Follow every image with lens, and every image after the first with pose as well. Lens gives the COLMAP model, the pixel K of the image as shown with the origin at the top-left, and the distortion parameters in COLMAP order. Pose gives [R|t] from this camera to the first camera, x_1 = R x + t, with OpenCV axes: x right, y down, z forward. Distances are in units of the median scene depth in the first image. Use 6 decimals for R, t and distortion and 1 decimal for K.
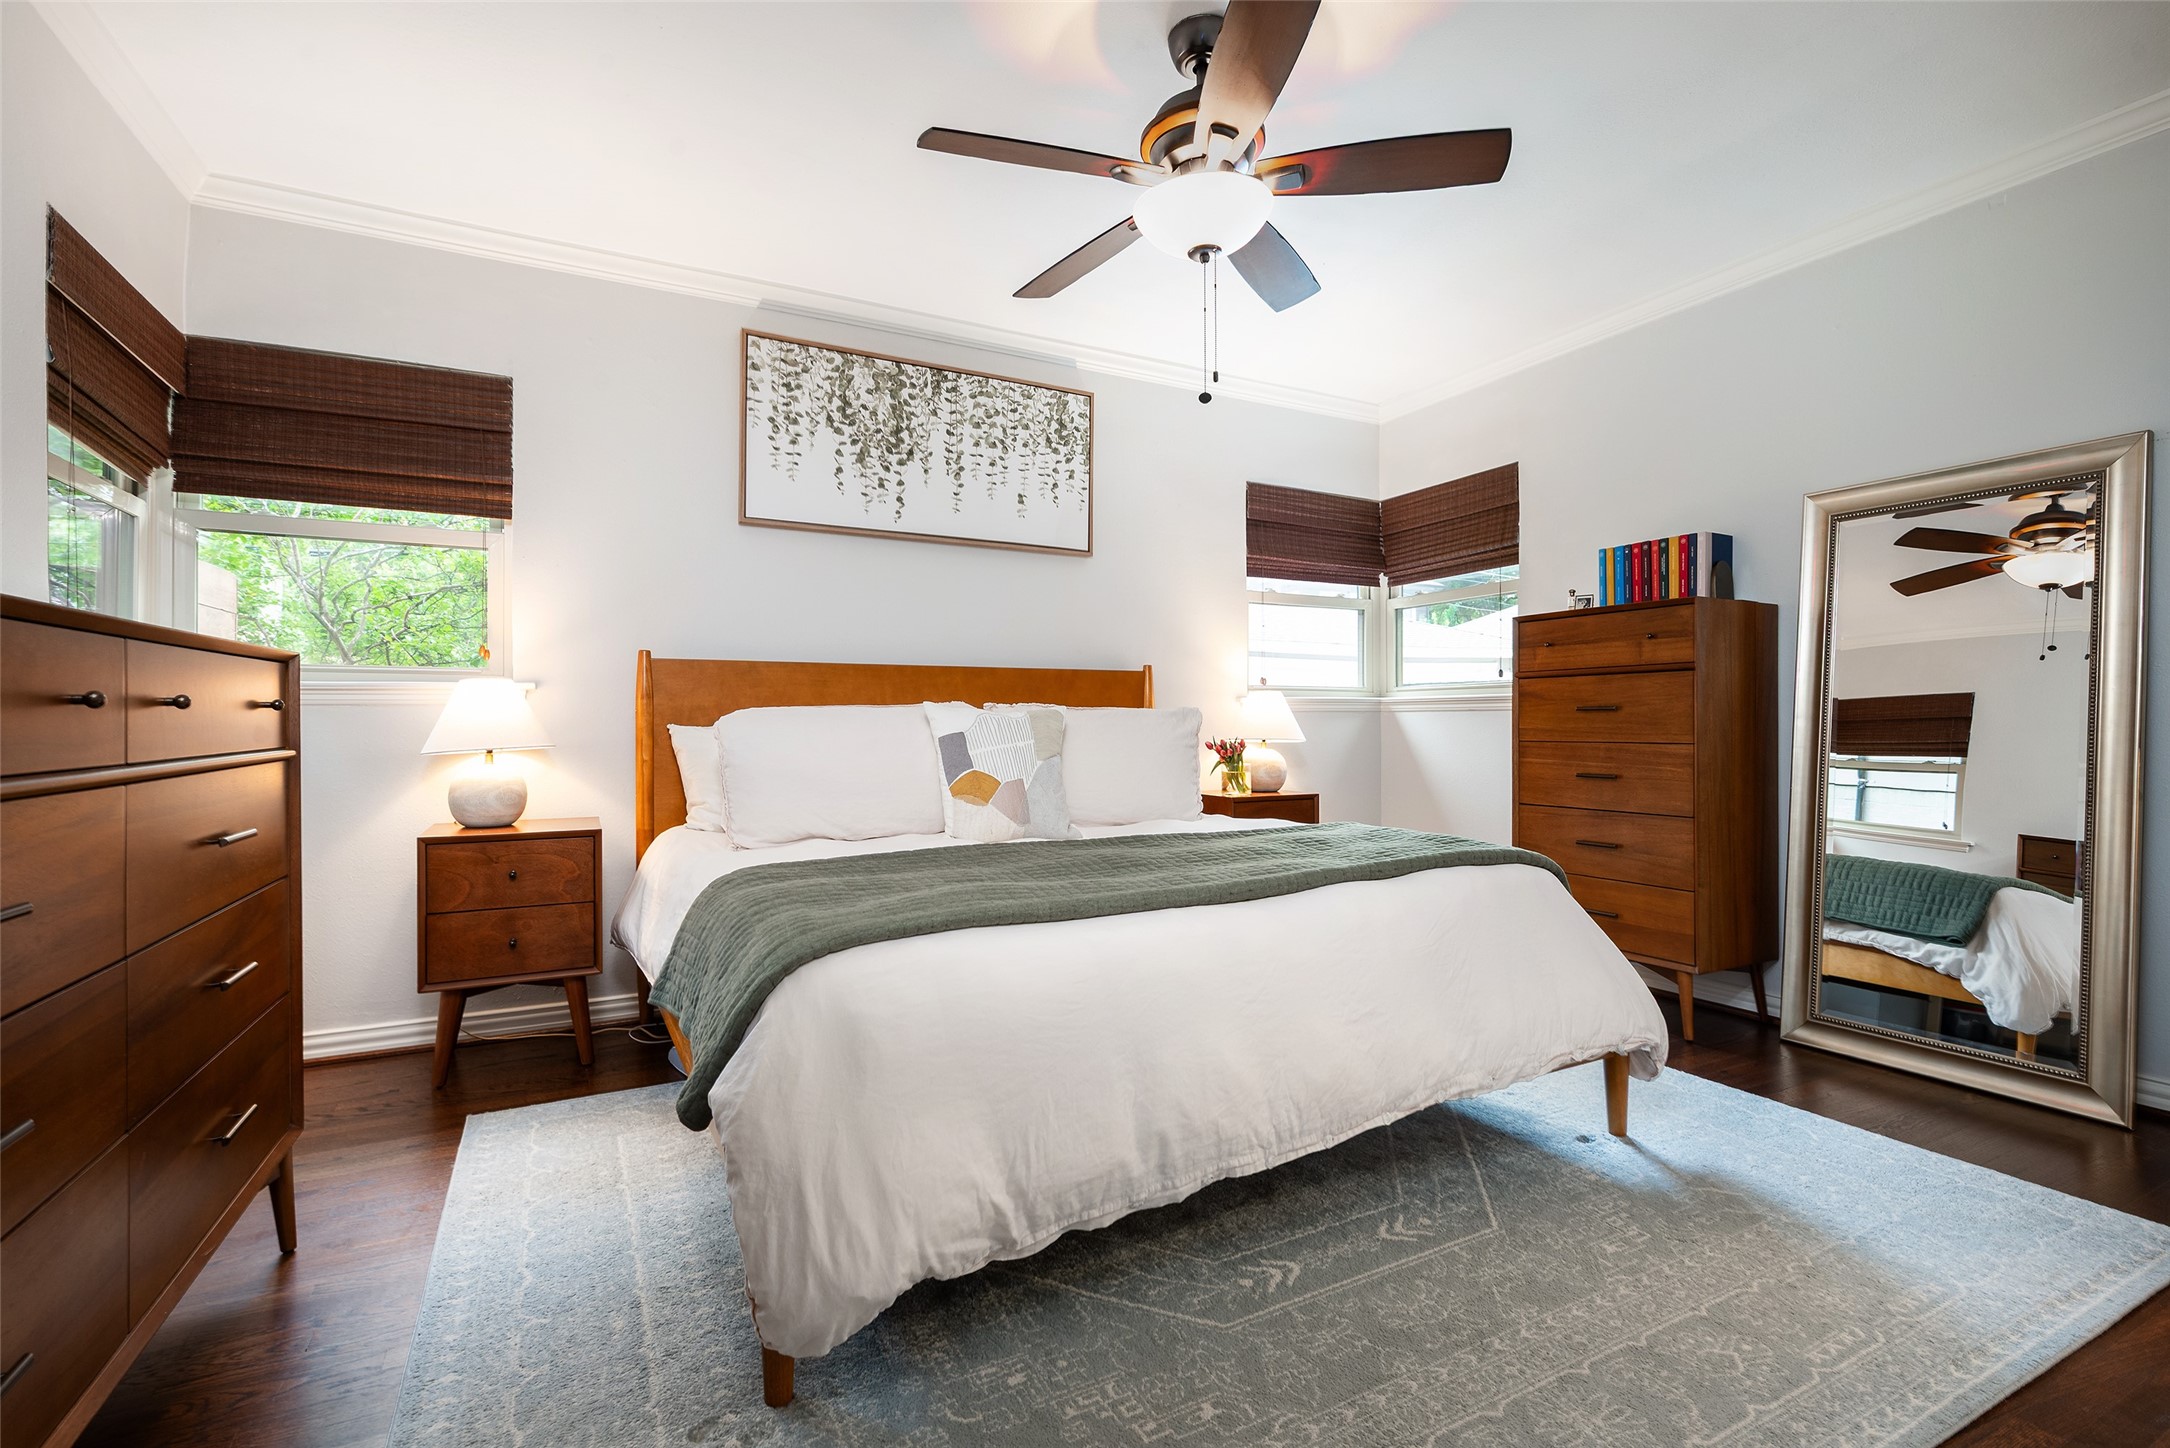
lens RADIAL K [[1006.6, 0, 1090.8], [0, 1006.6, 741.7], [0, 0, 1]] dist [0.017216, -0.000165]
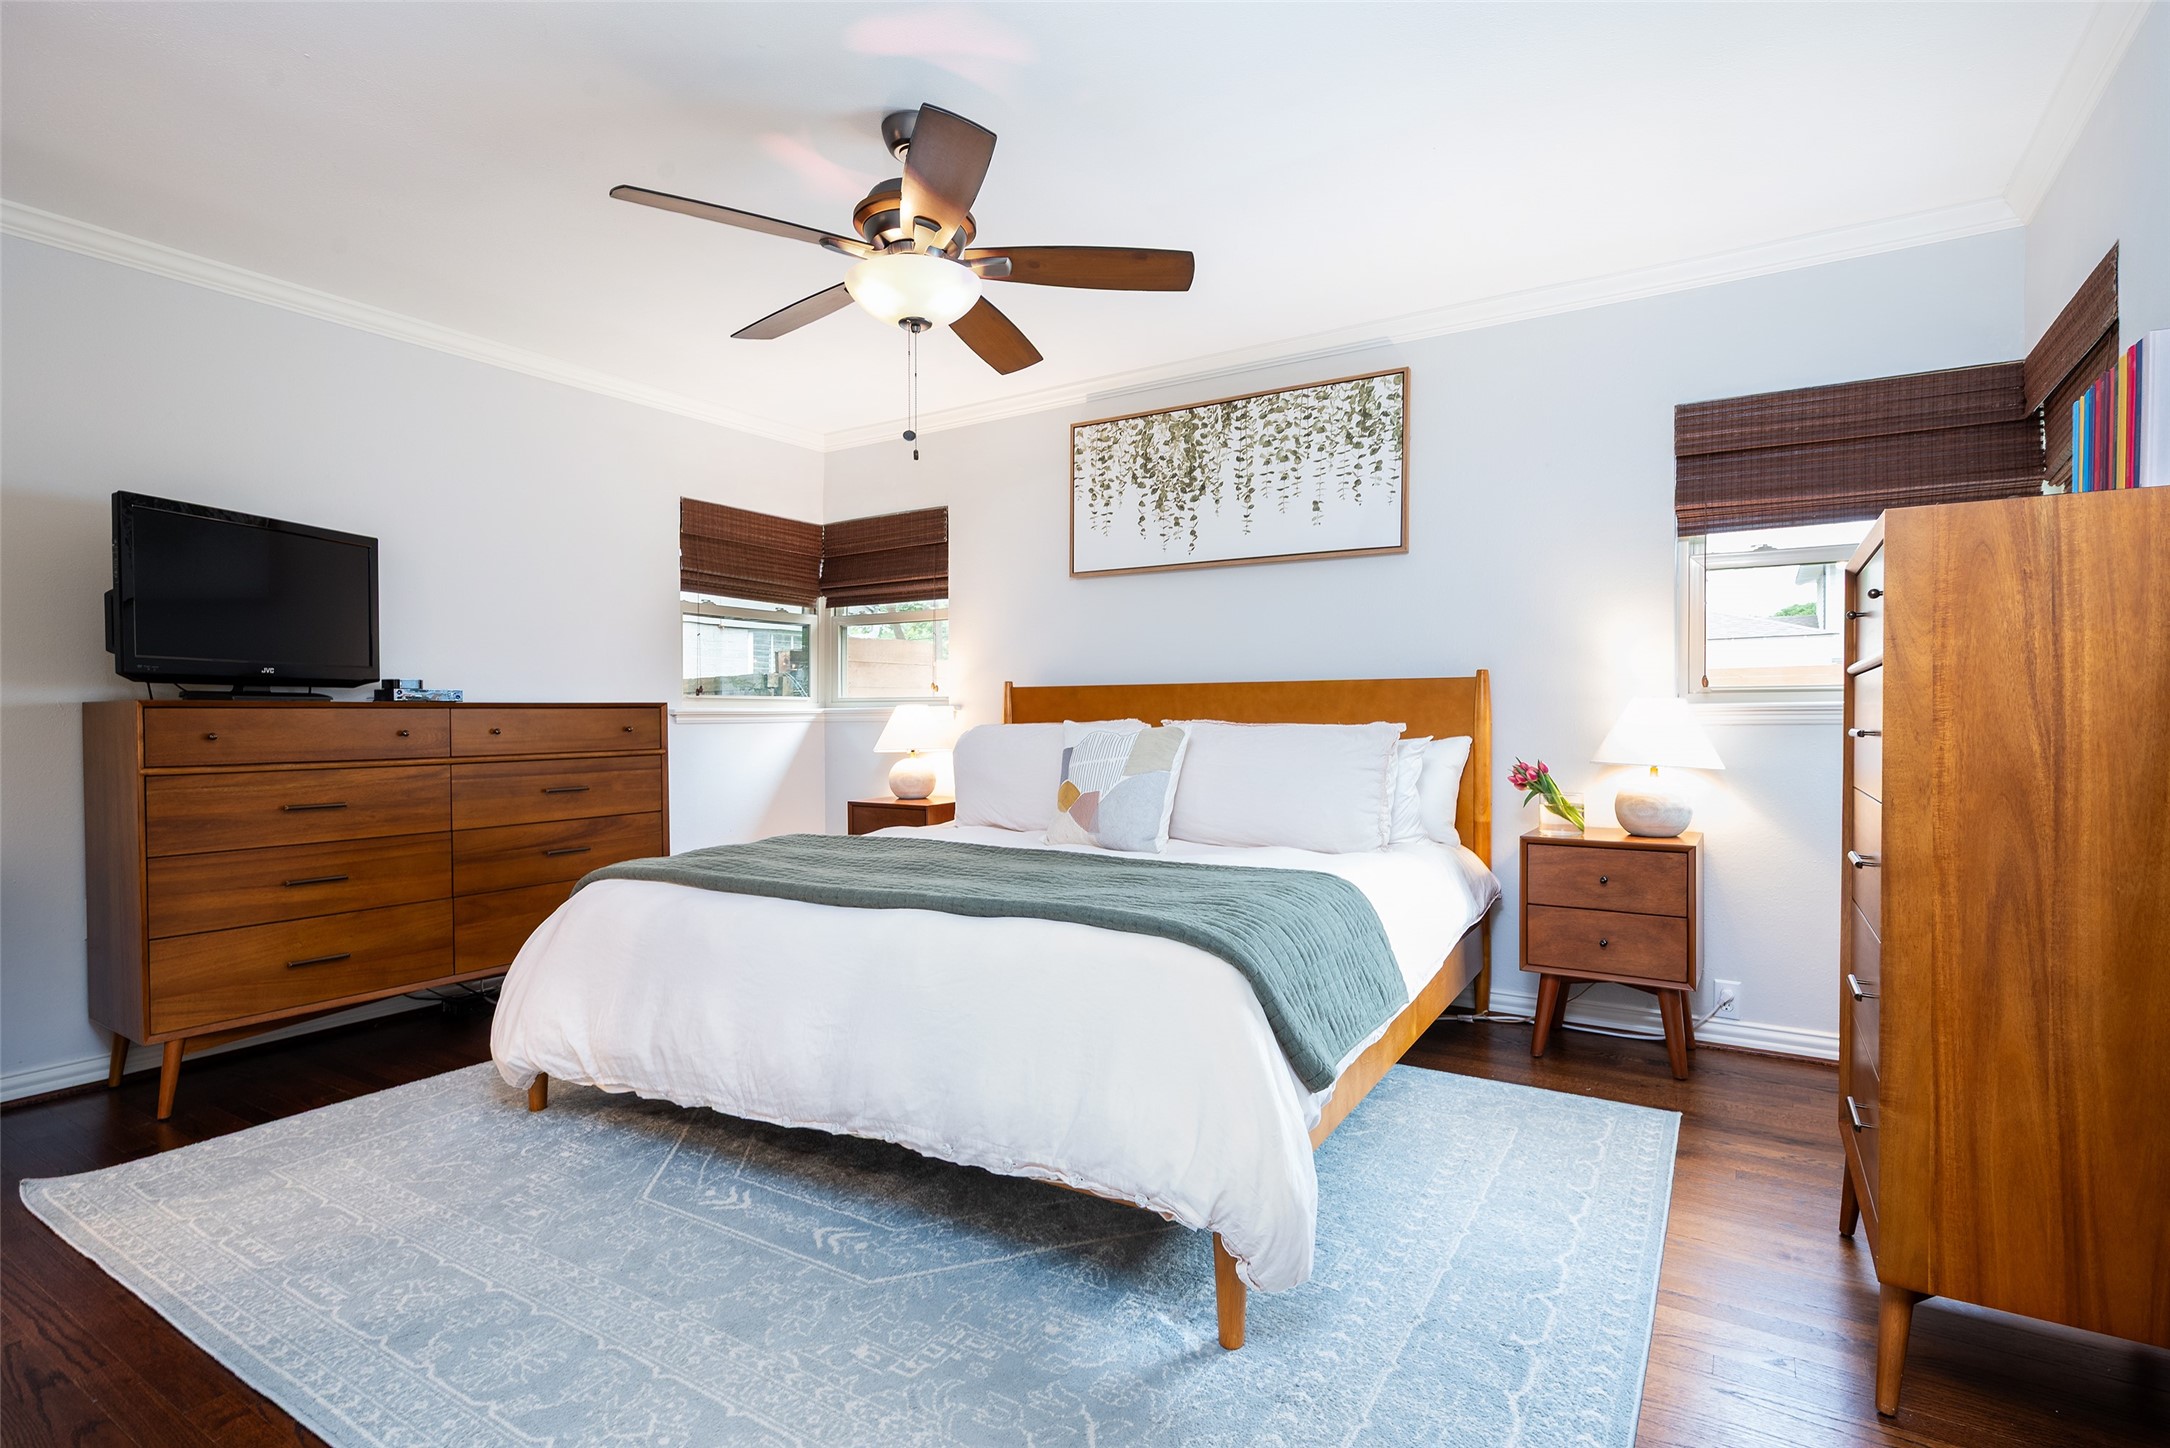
lens RADIAL K [[1005.6, 0, 1085.0], [0, 1005.6, 724.0], [0, 0, 1]] dist [0.019946, 0.000033]
pose [[0.506326, 0.013428, -0.862237, 0.696379], [-0.017755, 0.999829, 0.005145, -0.036433], [0.862159, 0.012704, 0.506478, 0.348230]]
